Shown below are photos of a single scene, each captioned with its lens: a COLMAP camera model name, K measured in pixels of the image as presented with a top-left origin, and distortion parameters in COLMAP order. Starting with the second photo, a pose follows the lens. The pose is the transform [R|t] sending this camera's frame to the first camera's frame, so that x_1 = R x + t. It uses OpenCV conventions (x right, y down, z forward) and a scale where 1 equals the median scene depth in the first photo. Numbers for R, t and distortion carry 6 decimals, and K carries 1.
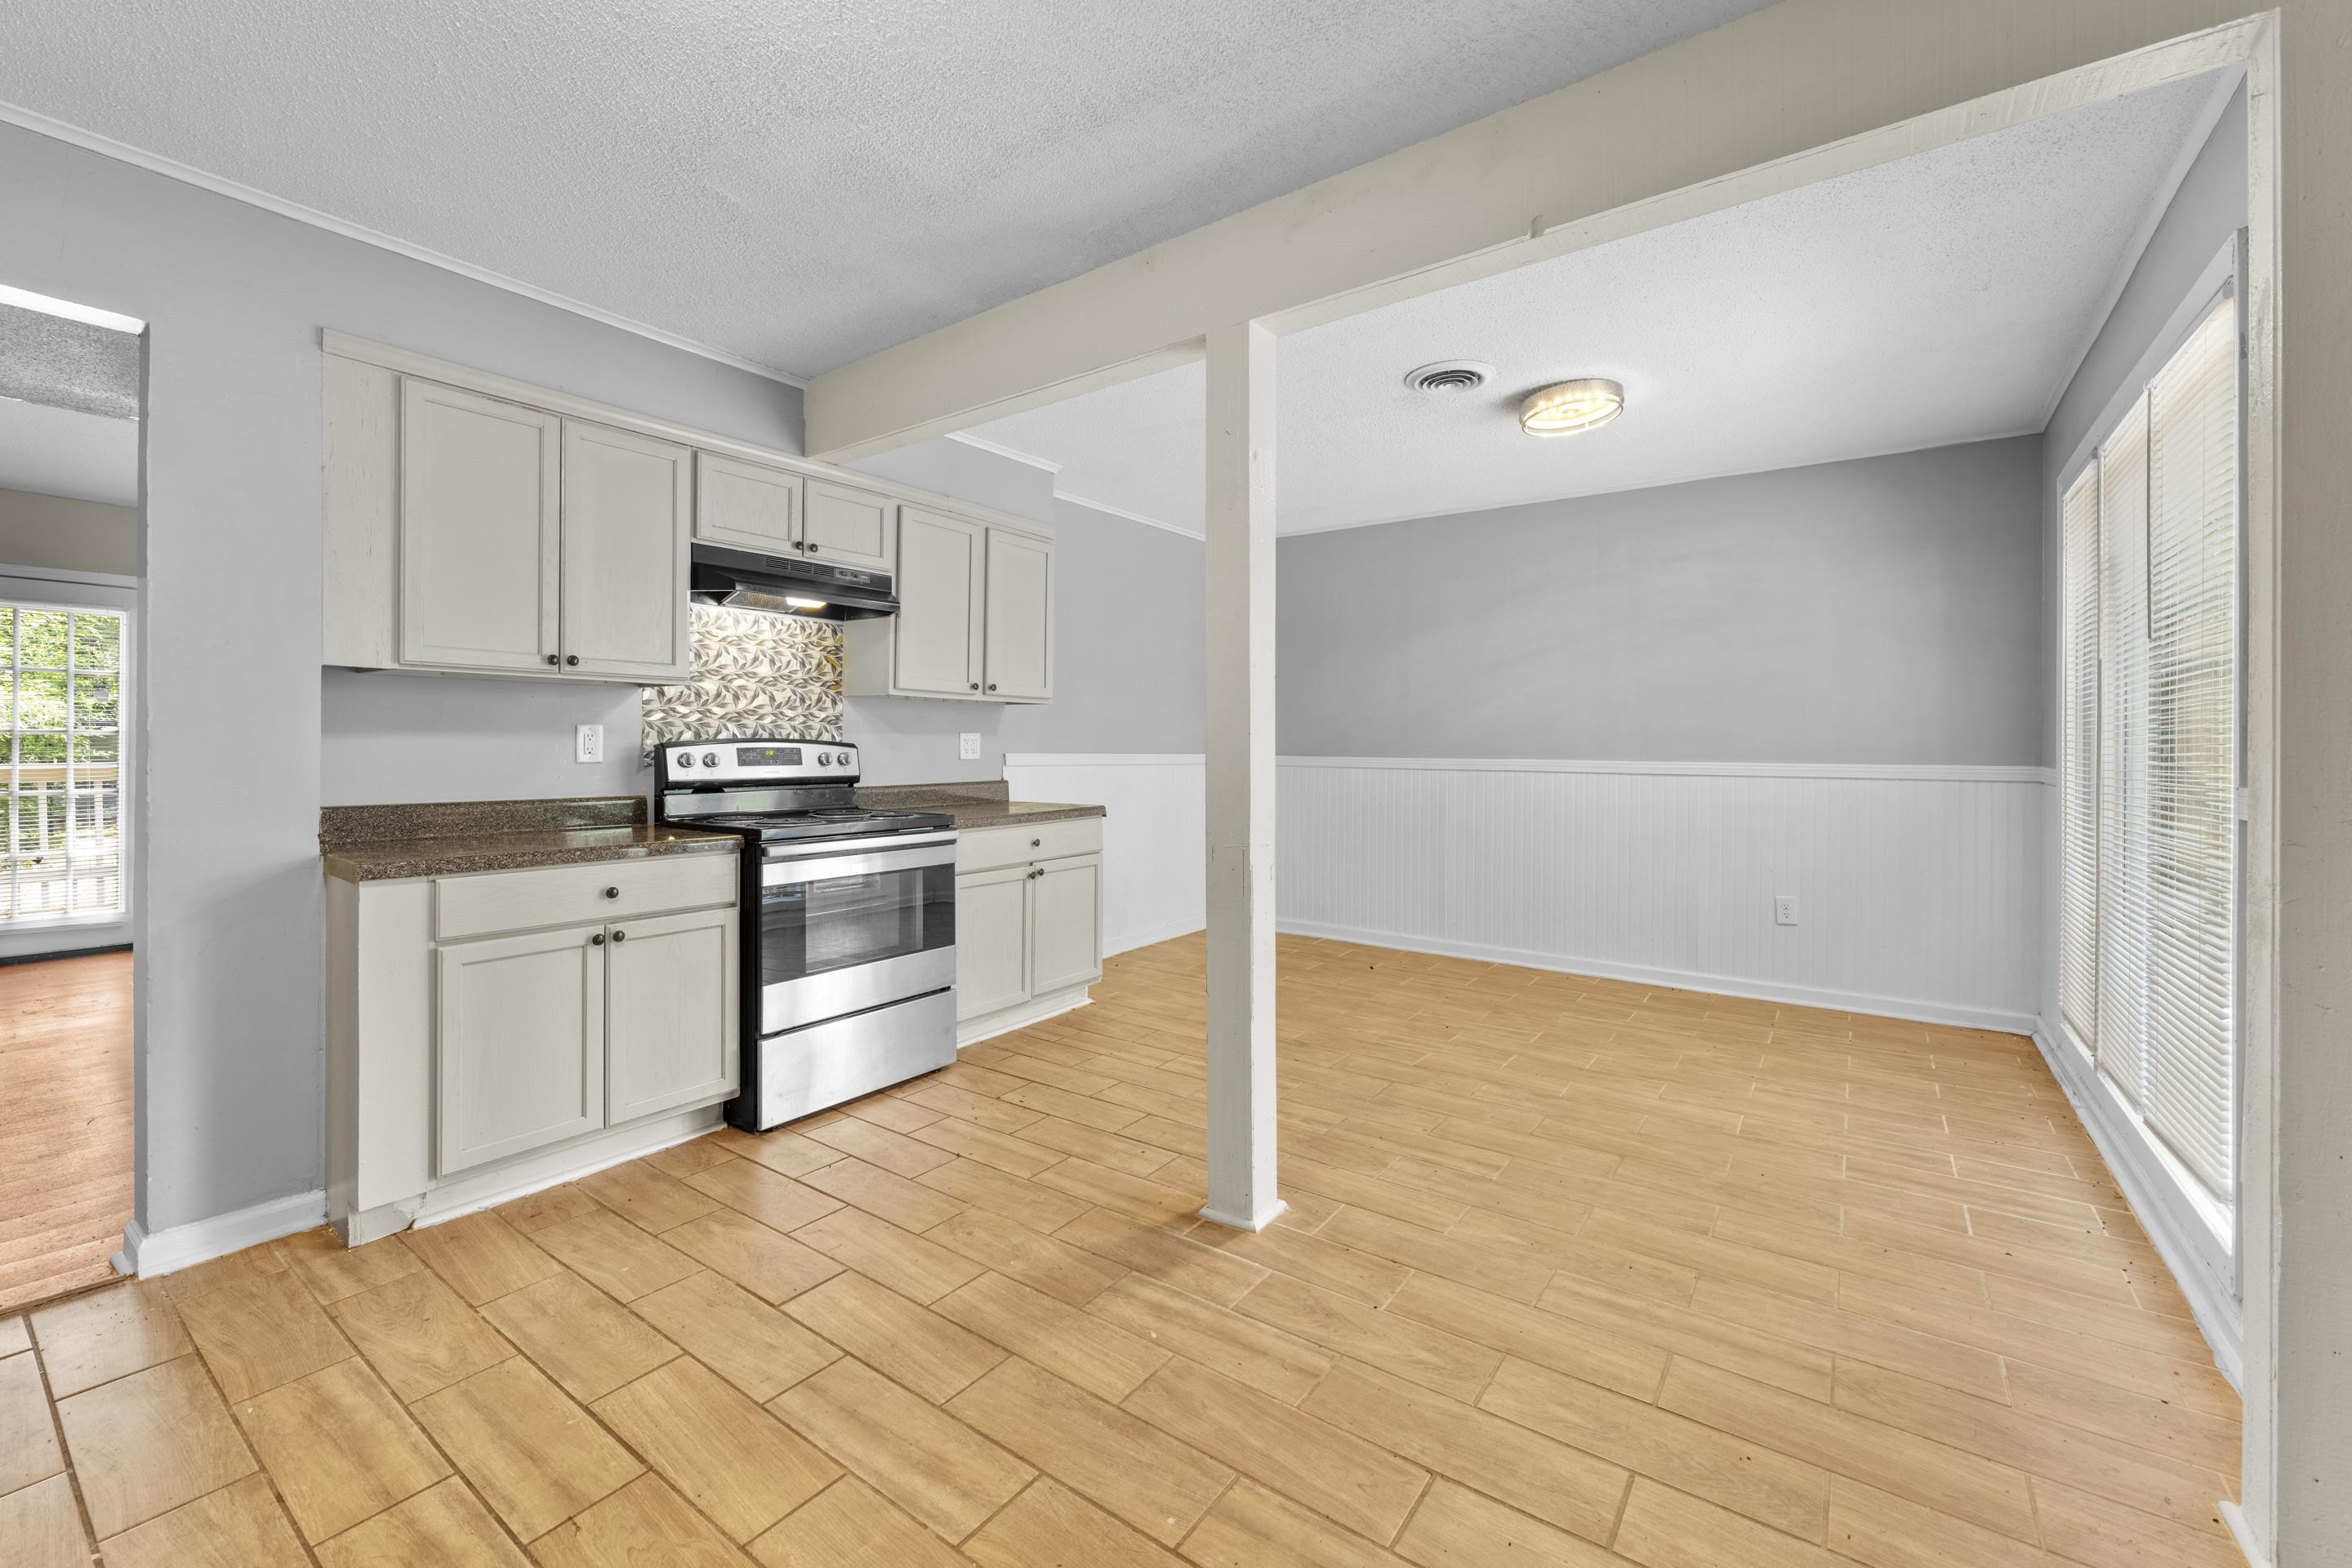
lens RADIAL K [[945.2, 0, 1170.2], [0, 945.2, 742.7], [0, 0, 1]] dist [0.000032, -0.000055]
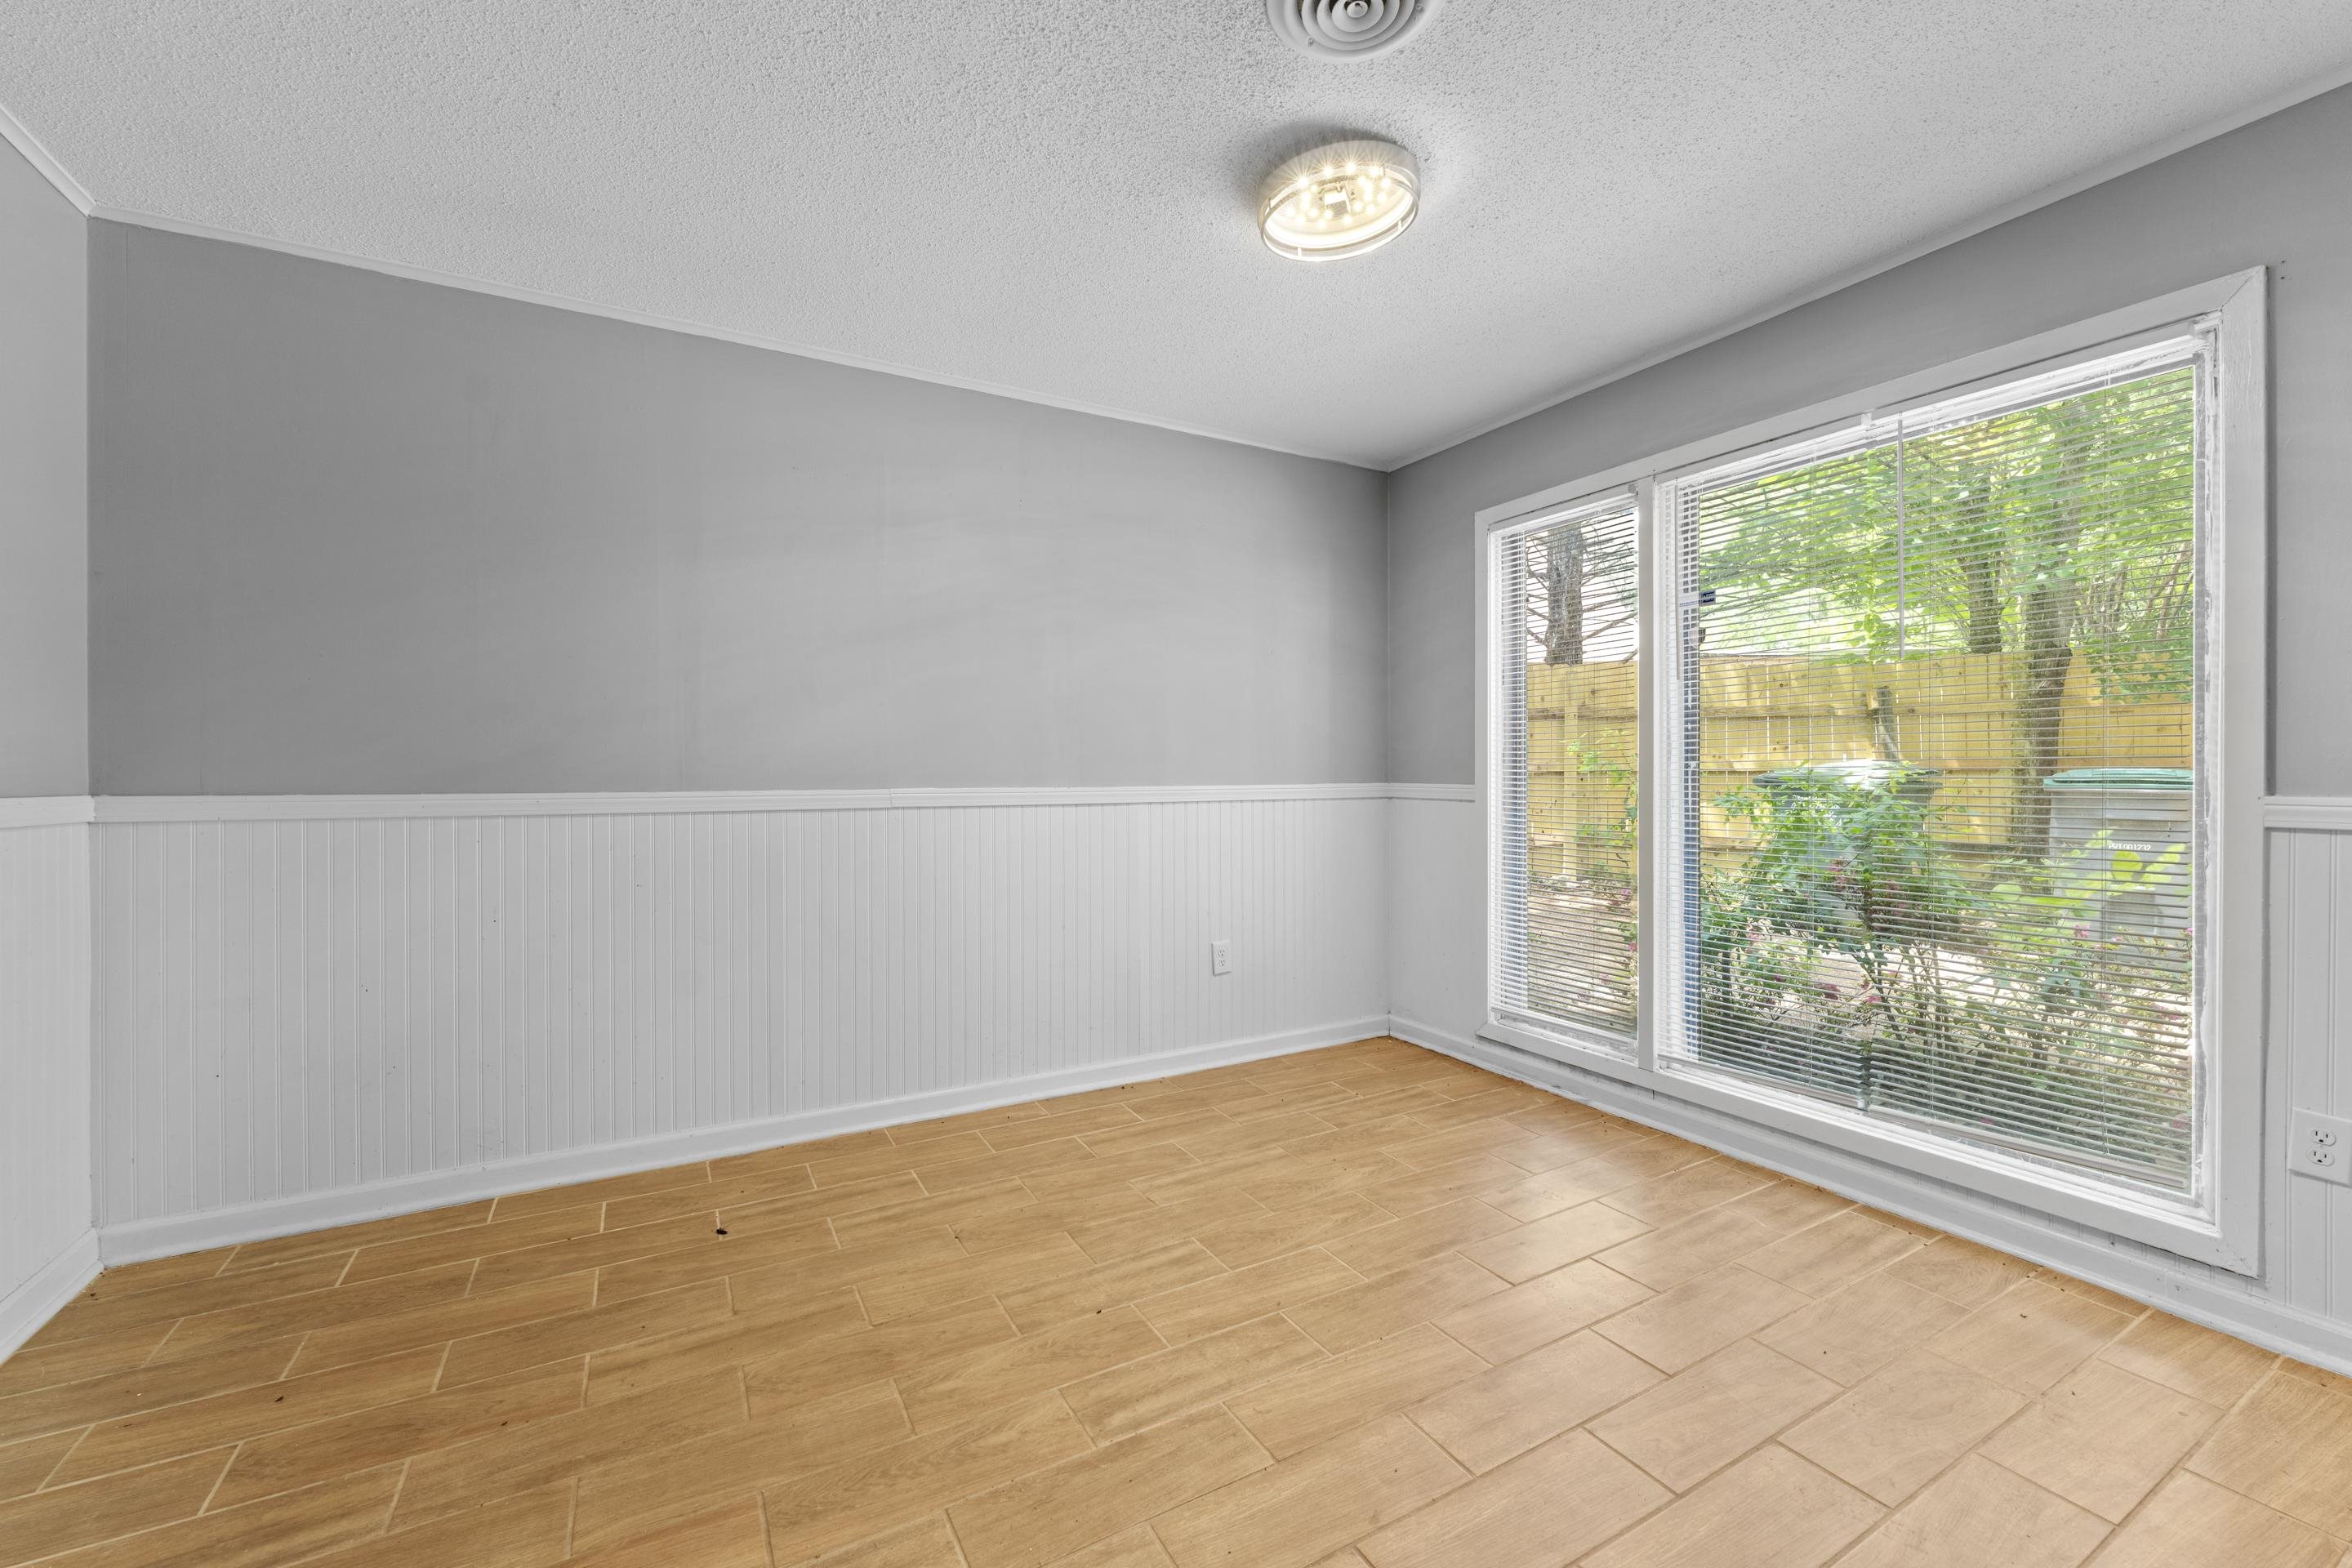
lens RADIAL K [[945.2, 0, 1174.6], [0, 945.2, 776.2], [0, 0, 1]] dist [0.000032, -0.000055]
pose [[0.414908, -0.012541, 0.909777, -0.177187], [0.001278, 0.999912, 0.013201, 0.003047], [-0.909863, -0.004315, 0.414887, 0.866967]]
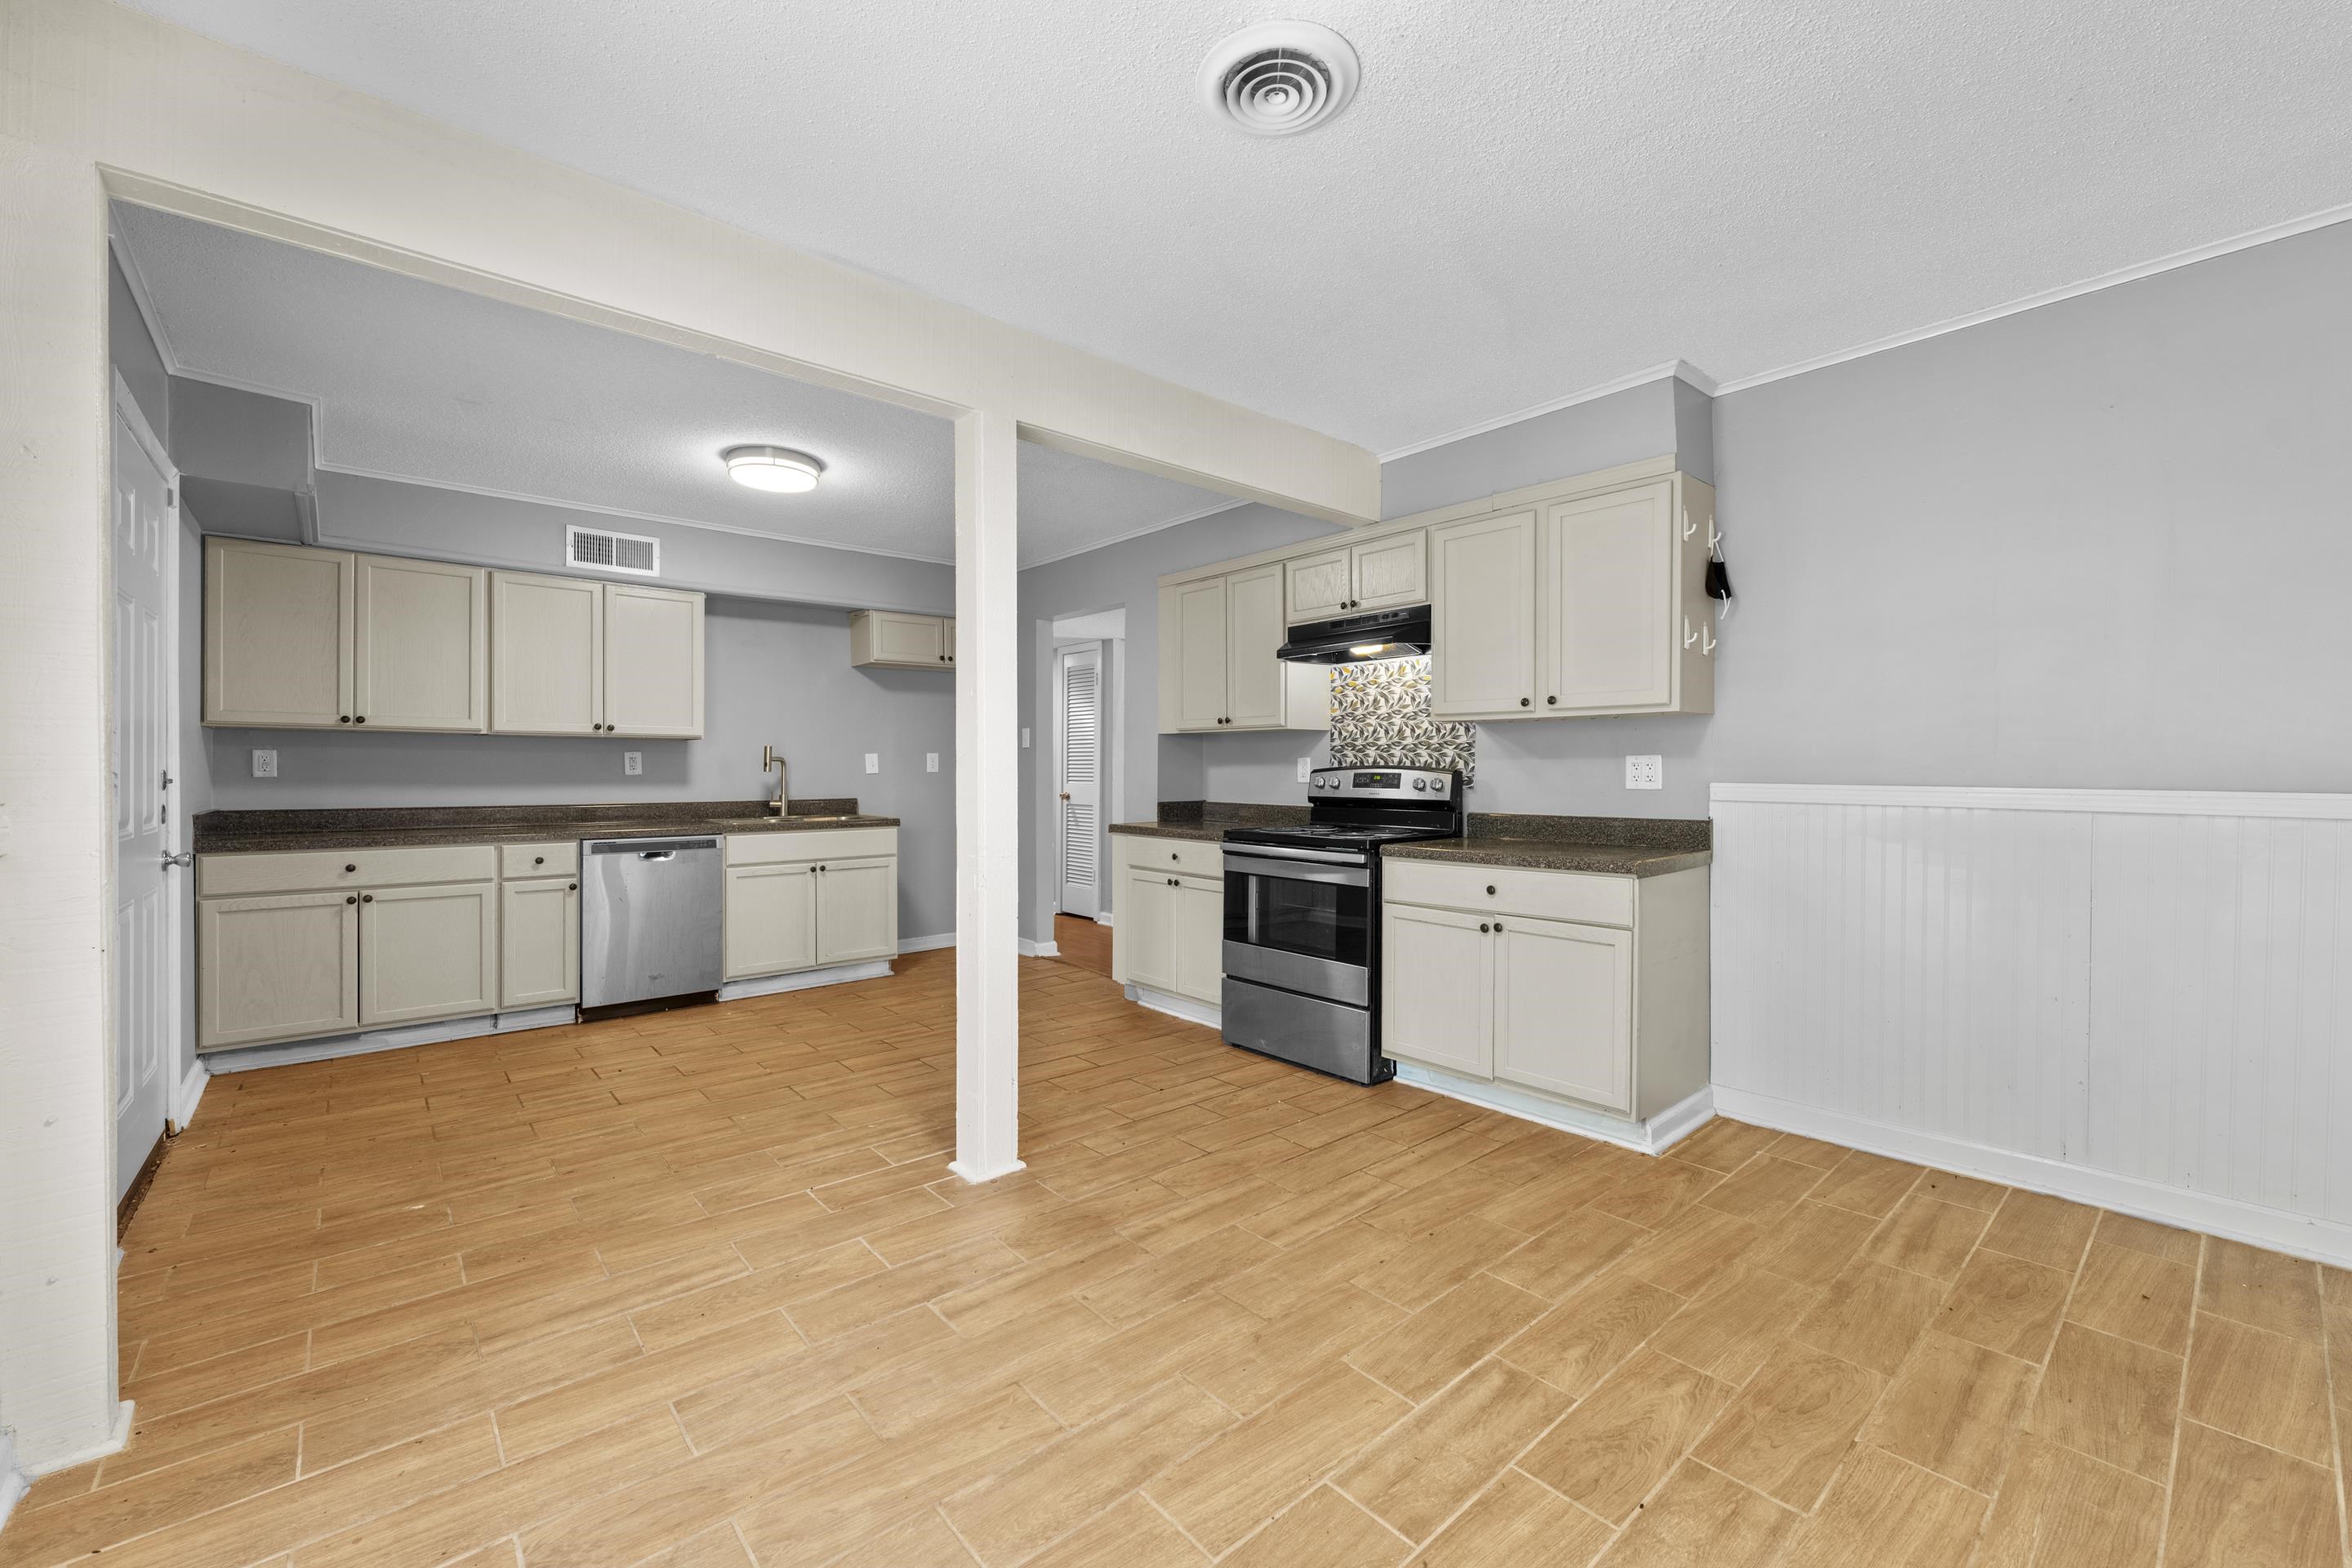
lens RADIAL K [[945.2, 0, 1183.6], [0, 945.2, 776.6], [0, 0, 1]] dist [0.000032, -0.000055]
pose [[-0.216829, 0.003847, -0.976202, 0.813369], [0.001147, 0.999993, 0.003686, 0.005010], [0.976209, -0.000320, -0.216832, 1.041611]]
